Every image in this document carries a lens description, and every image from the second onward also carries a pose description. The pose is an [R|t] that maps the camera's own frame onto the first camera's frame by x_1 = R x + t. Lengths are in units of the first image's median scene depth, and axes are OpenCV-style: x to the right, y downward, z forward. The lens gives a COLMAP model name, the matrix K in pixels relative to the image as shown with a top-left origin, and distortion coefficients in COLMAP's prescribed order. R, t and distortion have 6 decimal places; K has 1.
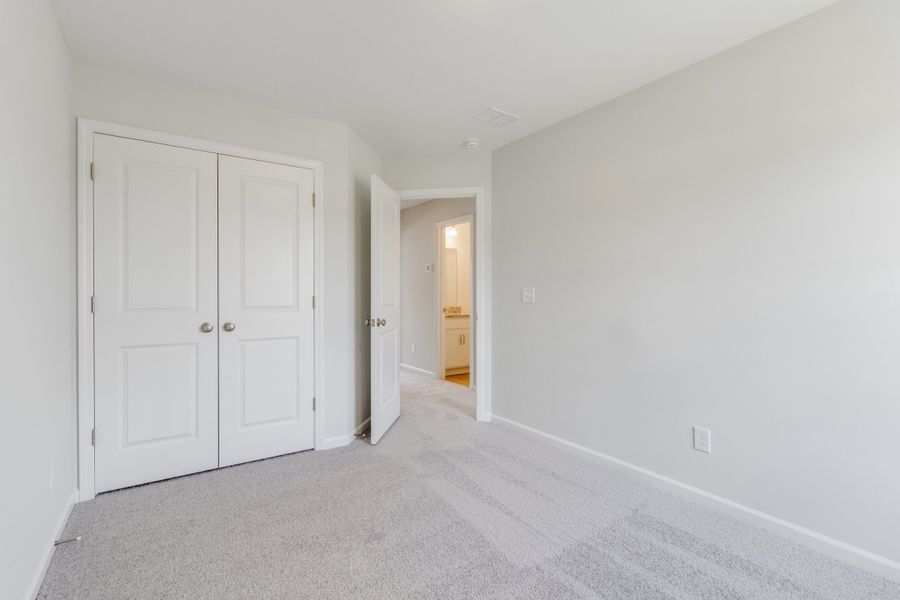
lens RADIAL K [[416.4, 0, 454.2], [0, 416.4, 295.8], [0, 0, 1]] dist [-0.001009, 0.000008]
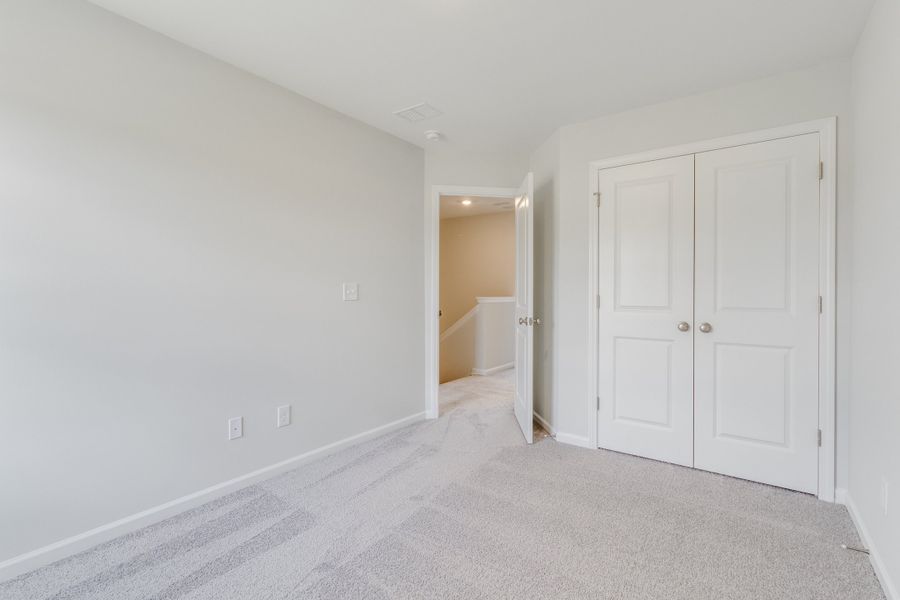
lens RADIAL K [[416.4, 0, 454.2], [0, 416.4, 295.8], [0, 0, 1]] dist [-0.001009, 0.000008]
pose [[0.316551, 0.005271, -0.948561, 0.221982], [-0.005281, 0.999979, 0.003794, -0.000419], [0.948561, 0.003809, 0.316573, 0.153354]]
